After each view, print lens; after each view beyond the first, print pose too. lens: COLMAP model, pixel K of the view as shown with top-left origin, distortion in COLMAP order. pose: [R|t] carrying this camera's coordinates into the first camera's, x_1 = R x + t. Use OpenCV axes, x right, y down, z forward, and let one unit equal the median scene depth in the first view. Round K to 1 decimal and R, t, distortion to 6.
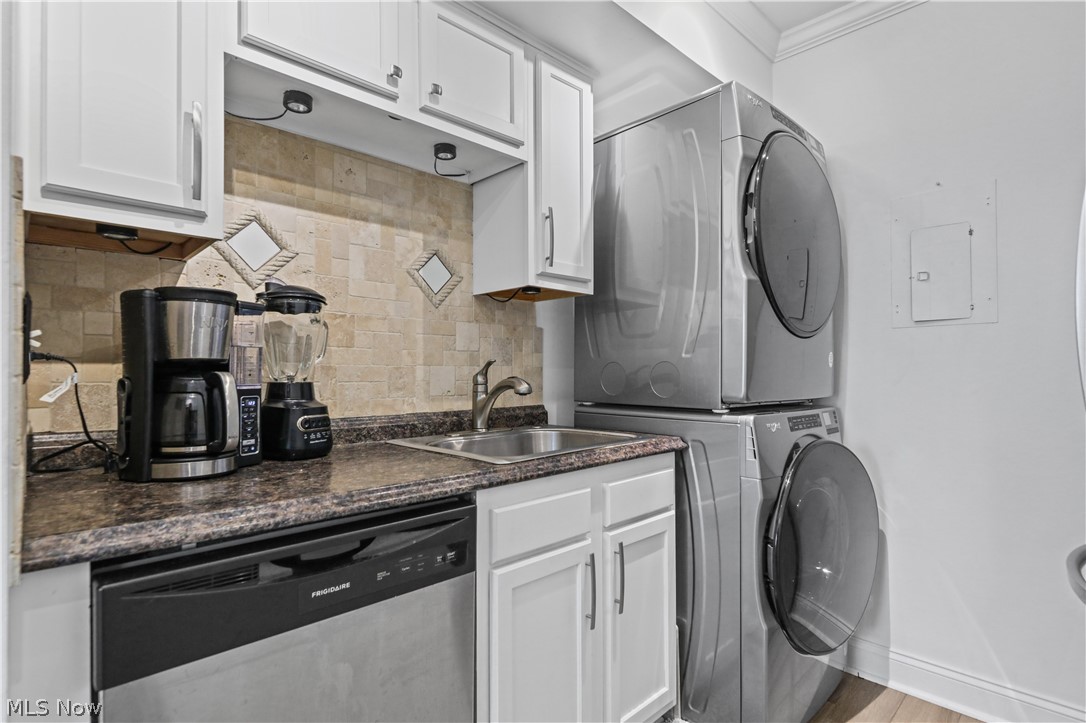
lens RADIAL K [[545.1, 0, 542.6], [0, 545.1, 367.9], [0, 0, 1]] dist [0.000047, 0.001209]
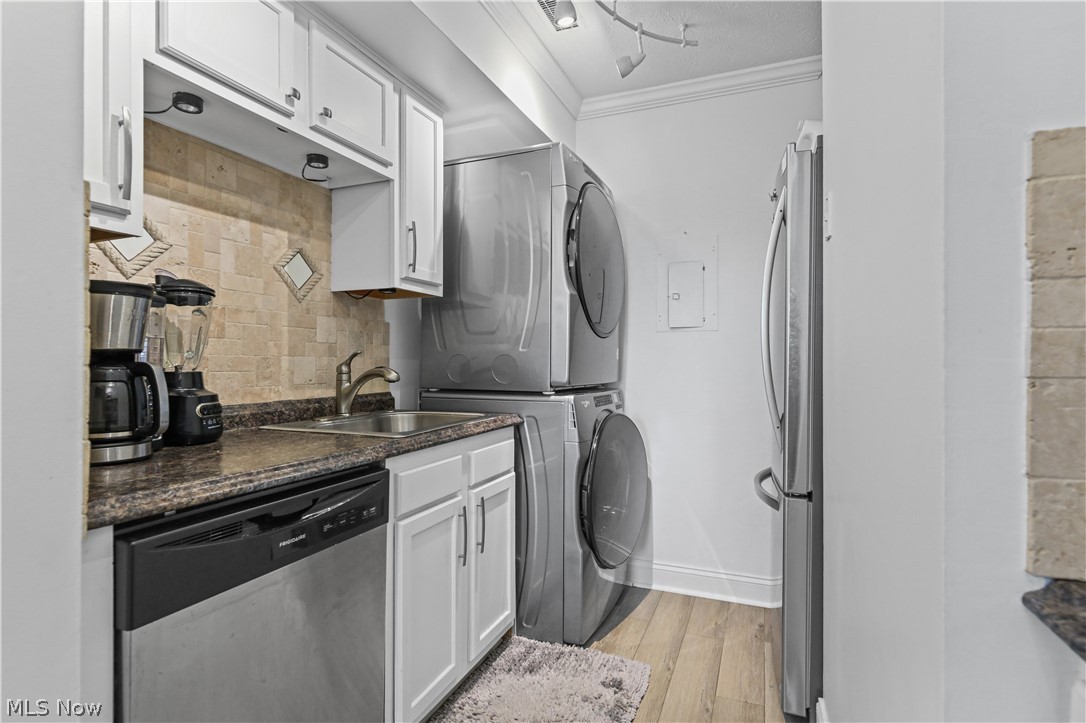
lens RADIAL K [[545.1, 0, 535.8], [0, 545.1, 362.0], [0, 0, 1]] dist [0.000047, 0.001209]
pose [[0.923588, 0.003476, 0.383372, -0.203199], [-0.006044, 0.999967, 0.005492, -0.001880], [-0.383340, -0.007389, 0.923578, -0.193020]]
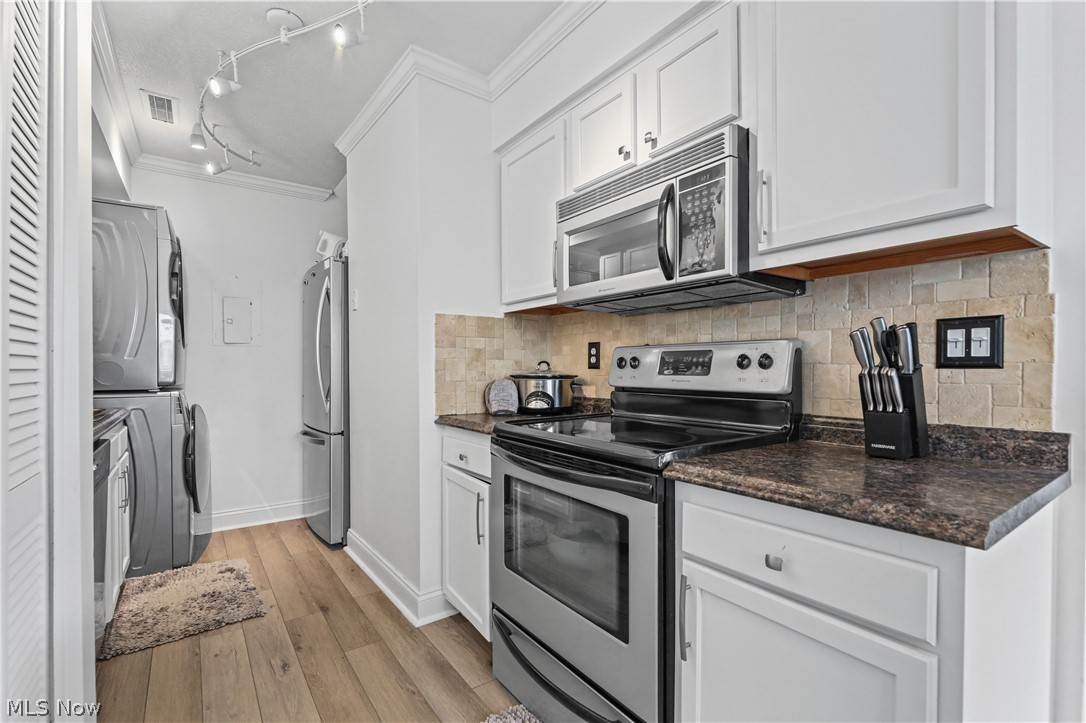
lens RADIAL K [[502.4, 0, 543.3], [0, 502.4, 372.1], [0, 0, 1]] dist [0.012521, 0.000221]
pose [[0.163215, -0.004638, 0.986580, -1.075089], [-0.005469, 0.999969, 0.005606, 0.004119], [-0.986575, -0.006310, 0.163185, -0.503634]]
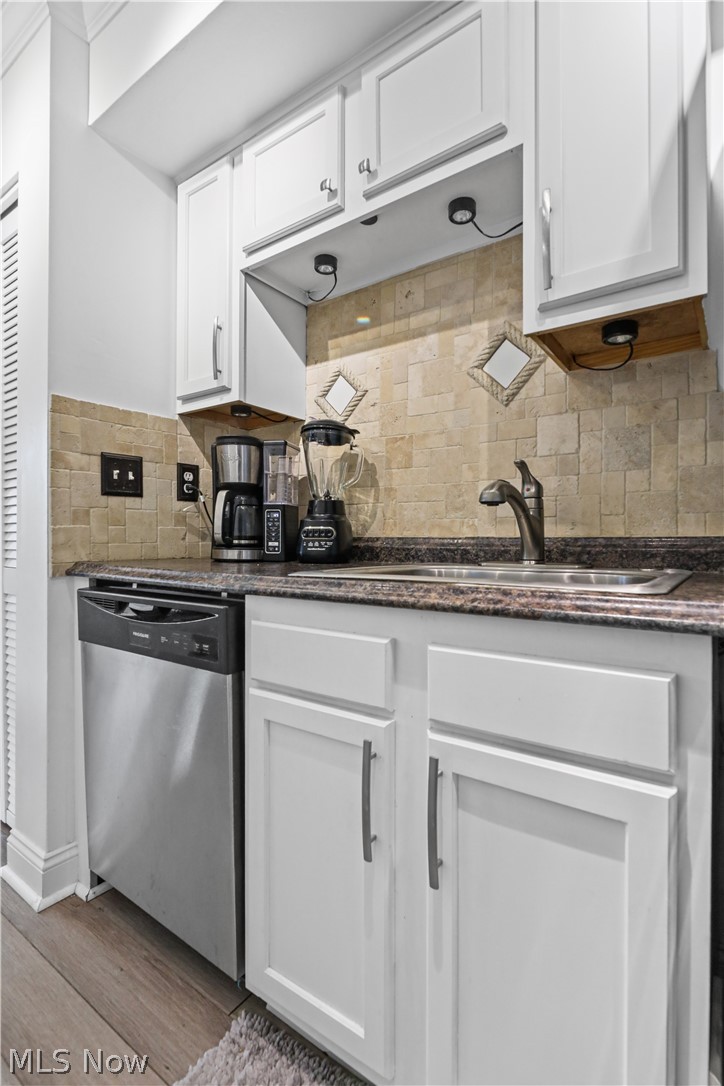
lens RADIAL K [[502.4, 0, 339.6], [0, 502.4, 531.3], [0, 0, 1]] dist [0.012521, 0.000221]
pose [[0.180690, -0.006473, -0.983519, 0.551557], [0.000941, 0.999979, -0.006409, 0.087681], [0.983540, 0.000232, 0.180692, 0.725659]]
